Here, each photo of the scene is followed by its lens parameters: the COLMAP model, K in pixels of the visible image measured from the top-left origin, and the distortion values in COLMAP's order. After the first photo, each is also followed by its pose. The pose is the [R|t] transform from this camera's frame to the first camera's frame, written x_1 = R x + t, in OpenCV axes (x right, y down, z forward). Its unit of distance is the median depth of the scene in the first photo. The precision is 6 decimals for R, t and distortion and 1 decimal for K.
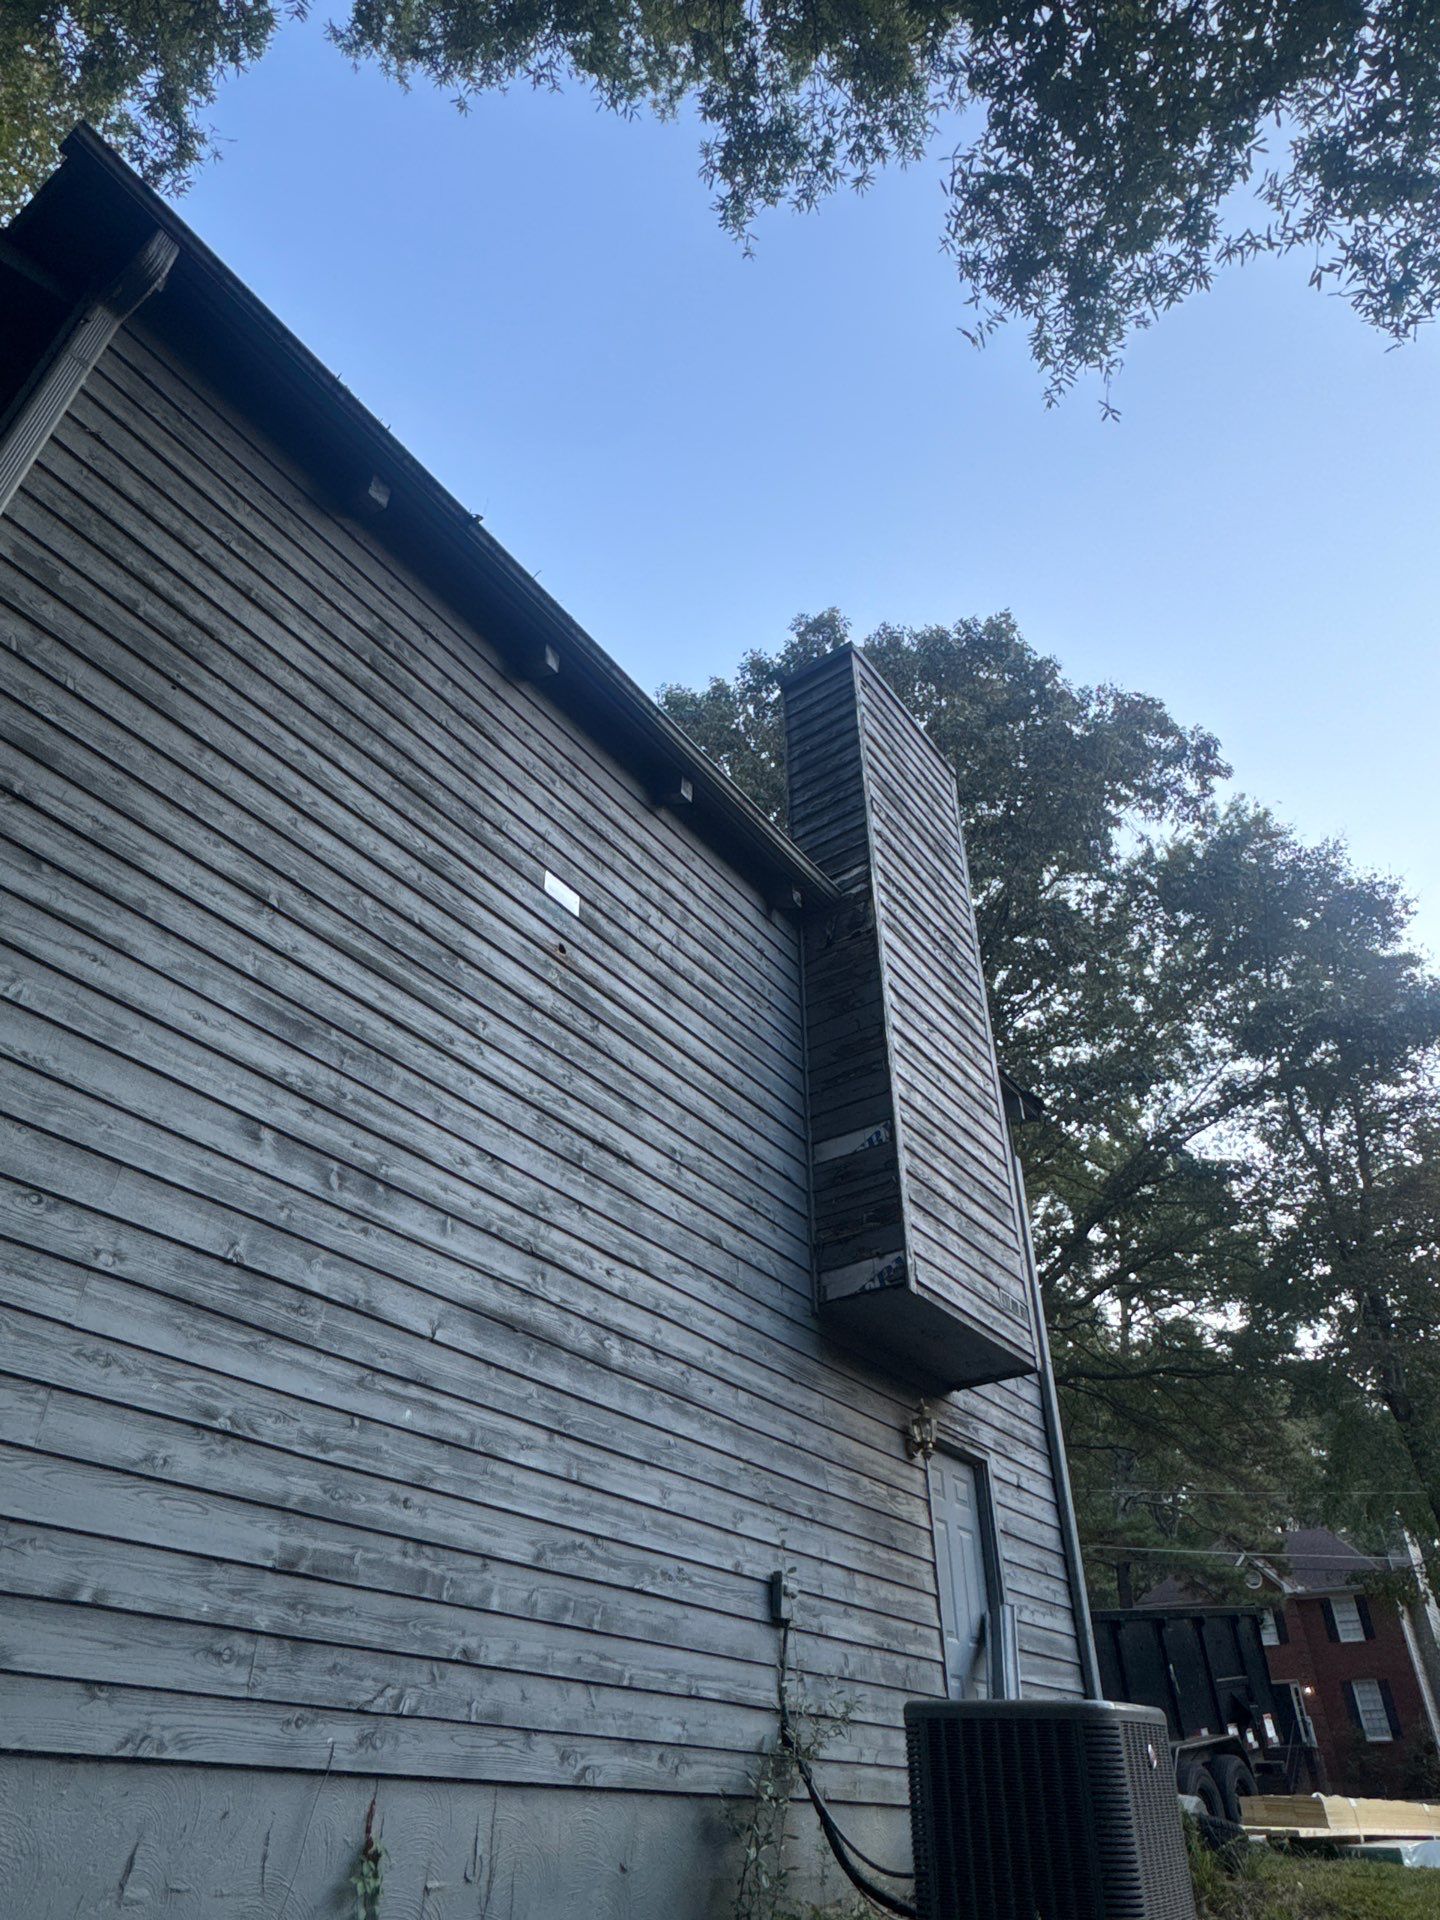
lens RADIAL K [[1190.8, 0, 713.3], [0, 1190.8, 965.3], [0, 0, 1]] dist [-0.002546, 0.000053]
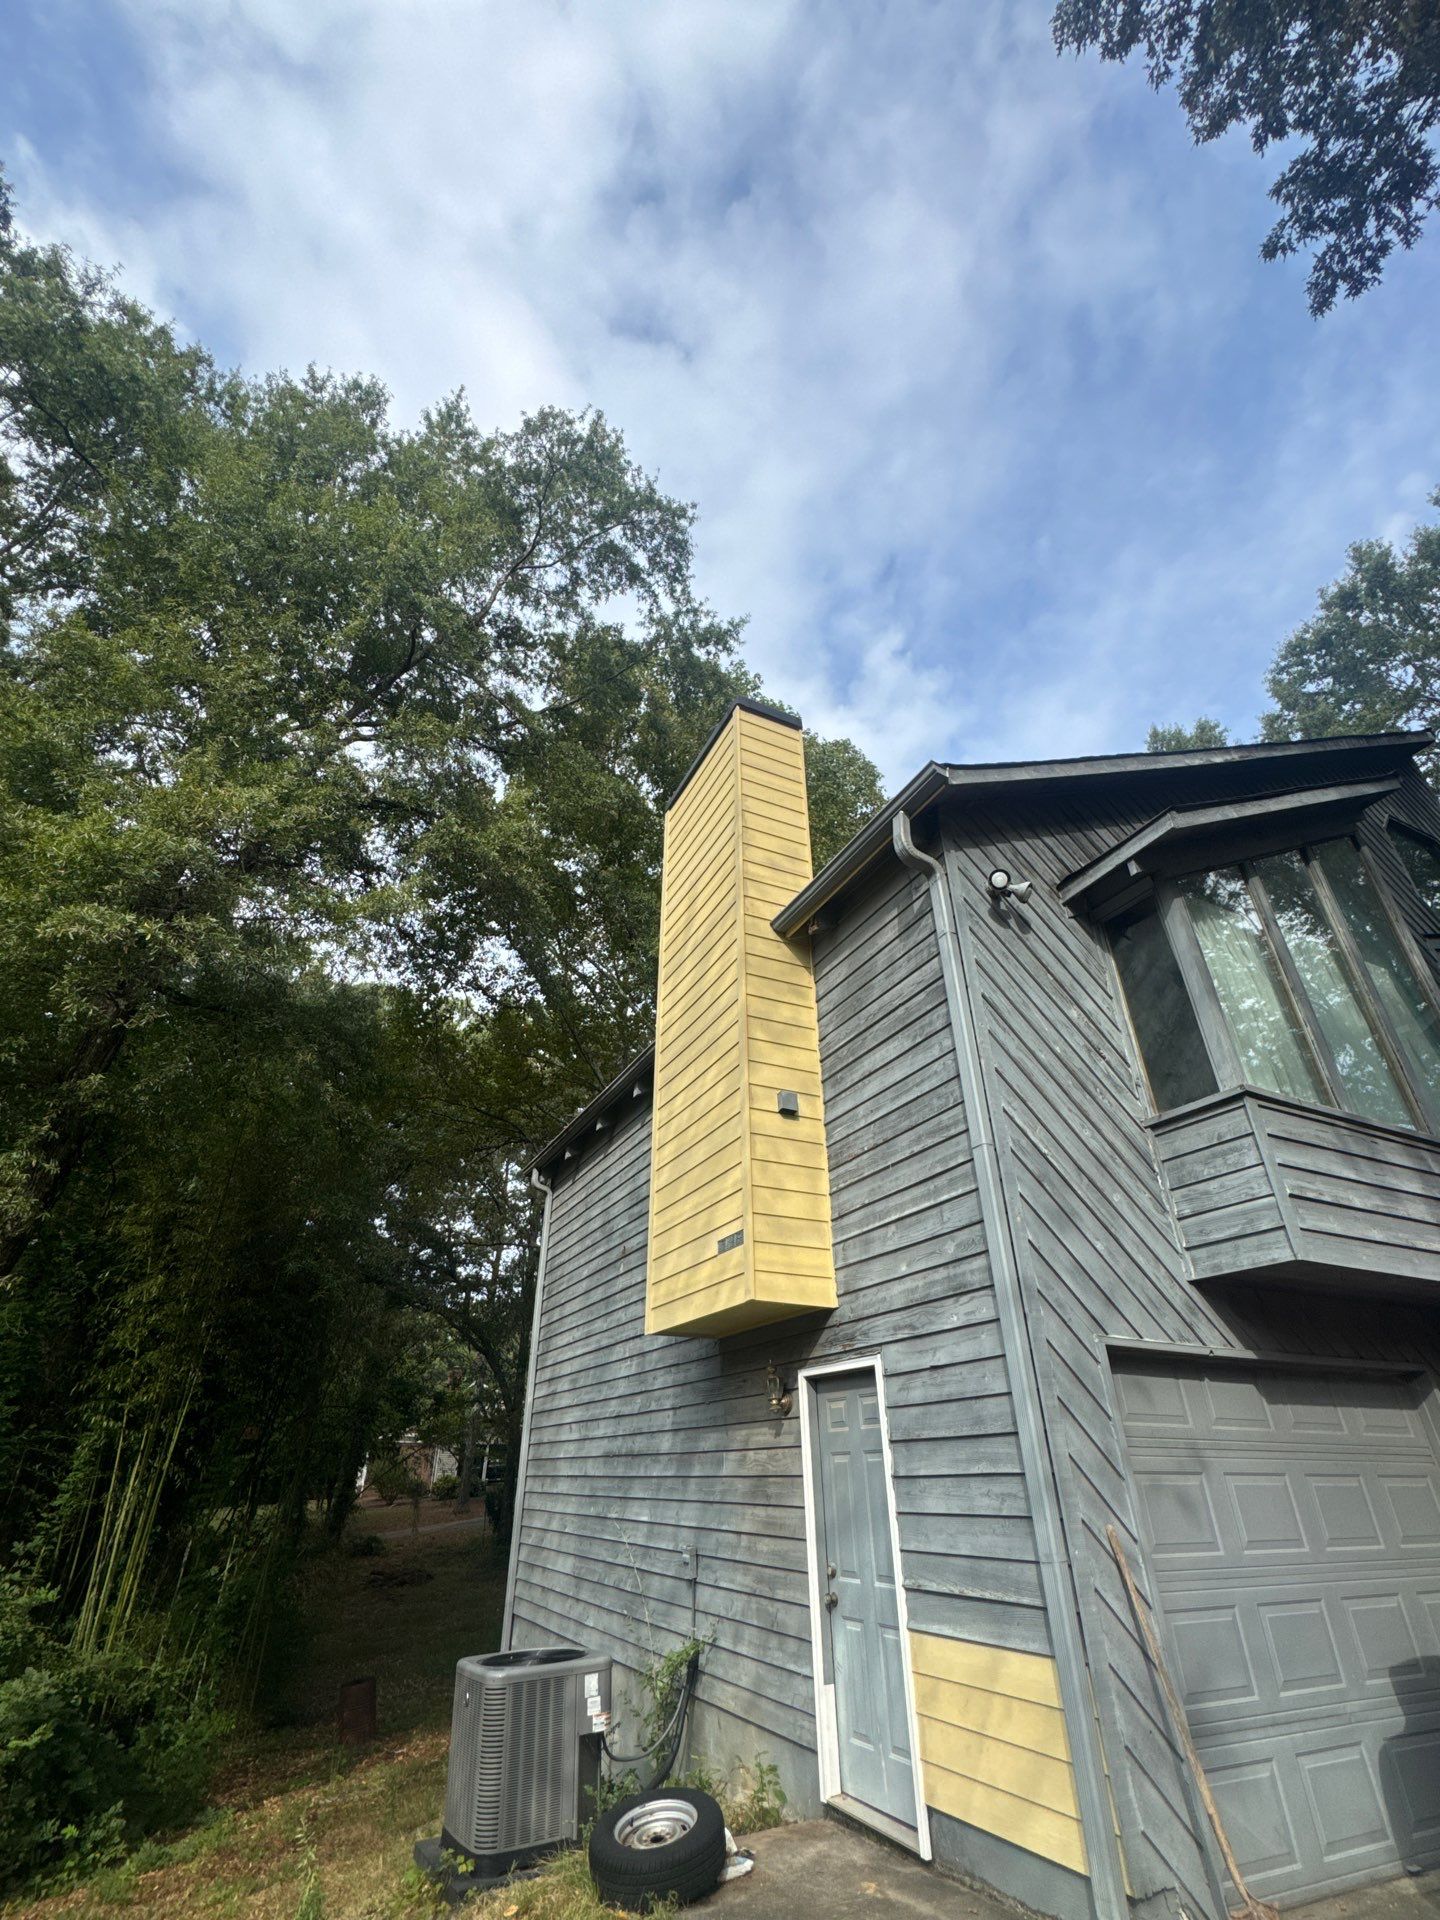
lens RADIAL K [[860.9, 0, 710.0], [0, 860.9, 951.4], [0, 0, 1]] dist [-0.001764, -0.000196]
pose [[-0.466762, -0.473782, -0.746769, 1.395384], [0.517900, 0.538030, -0.665059, 0.931989], [0.716877, -0.697176, -0.005760, 1.710352]]
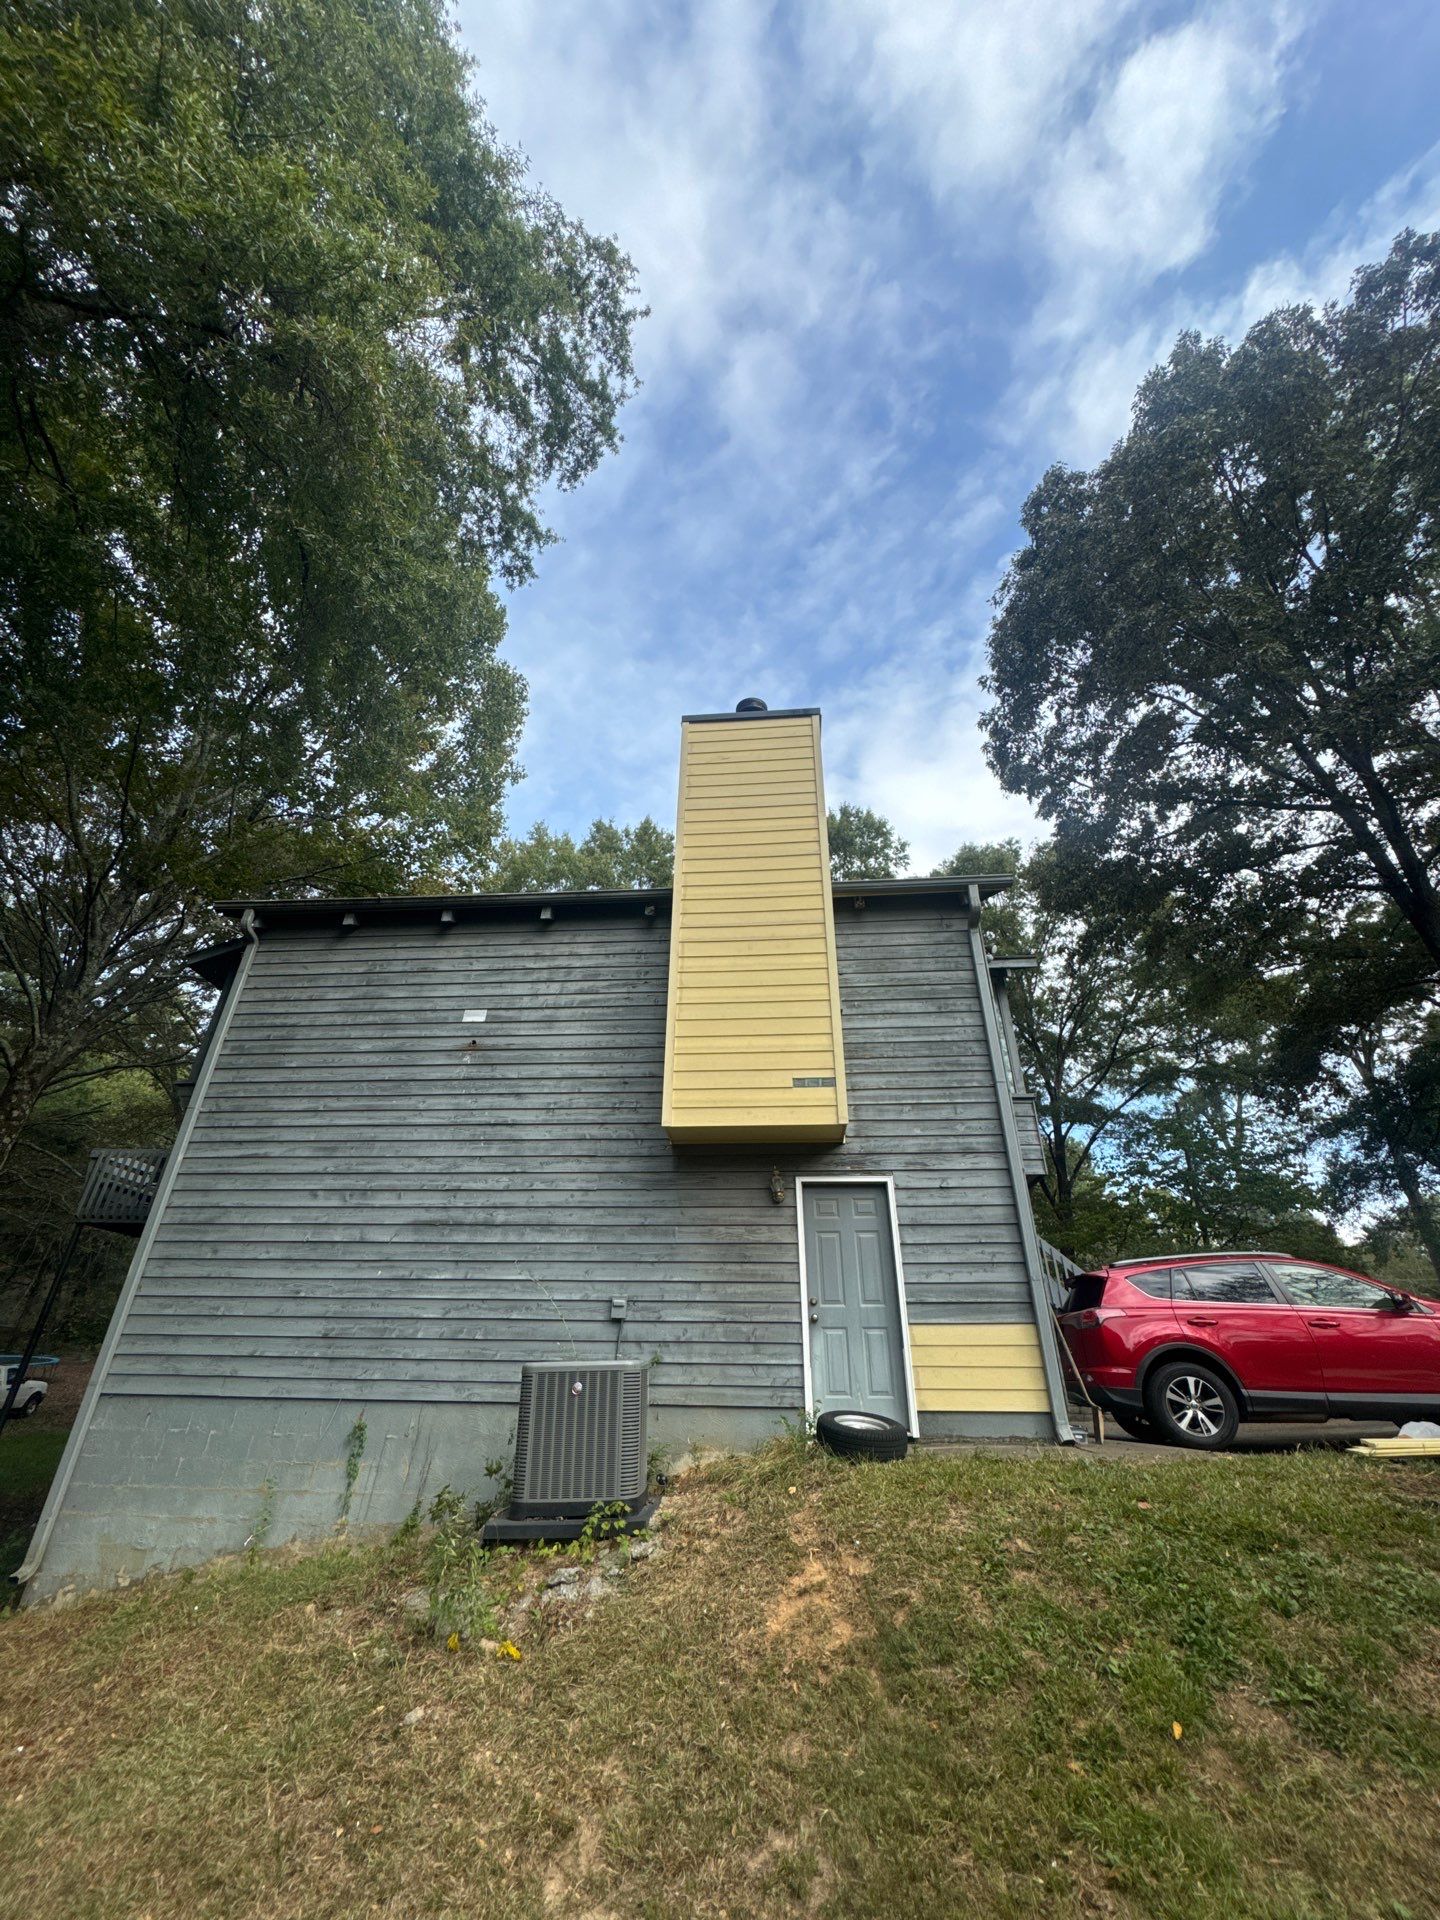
lens RADIAL K [[756.9, 0, 720.0], [0, 756.9, 960.0], [0, 0, 1]] dist [-0.002458, -0.000145]
pose [[0.523504, -0.421573, -0.740418, 1.395859], [0.500064, 0.855621, -0.133602, 0.310695], [0.689840, -0.300315, 0.658735, 0.496151]]
